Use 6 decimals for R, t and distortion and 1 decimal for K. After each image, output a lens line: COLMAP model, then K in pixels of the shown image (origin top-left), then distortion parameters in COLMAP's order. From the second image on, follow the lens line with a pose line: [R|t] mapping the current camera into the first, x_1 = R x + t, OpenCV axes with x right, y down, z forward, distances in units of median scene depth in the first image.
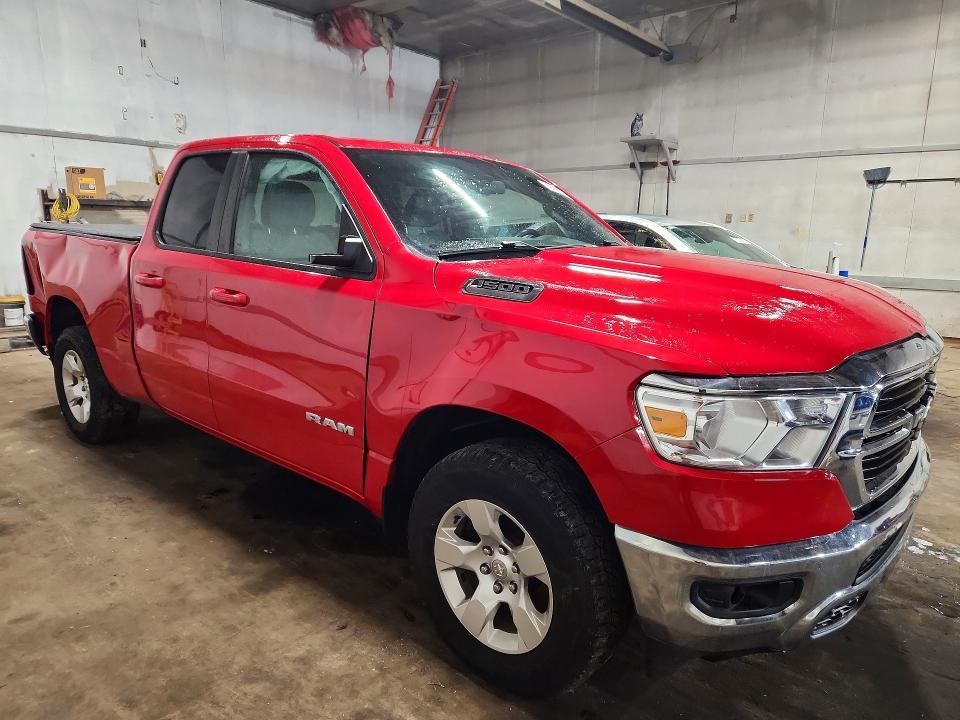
lens RADIAL K [[658.3, 0, 480.0], [0, 658.3, 360.0], [0, 0, 1]] dist [0.088997, -0.073462]
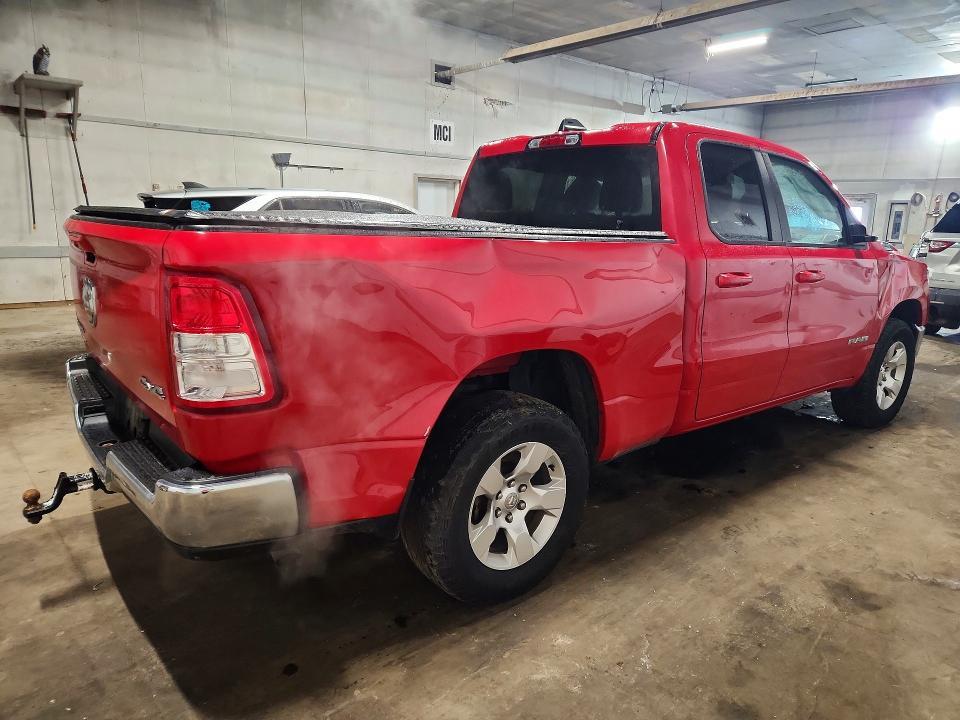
lens RADIAL K [[658.3, 0, 480.0], [0, 658.3, 360.0], [0, 0, 1]] dist [0.088997, -0.073462]
pose [[0.147601, -0.228250, 0.962349, -1.420283], [0.173058, 0.963956, 0.202088, -0.254877], [-0.973789, 0.136714, 0.181781, 1.162326]]
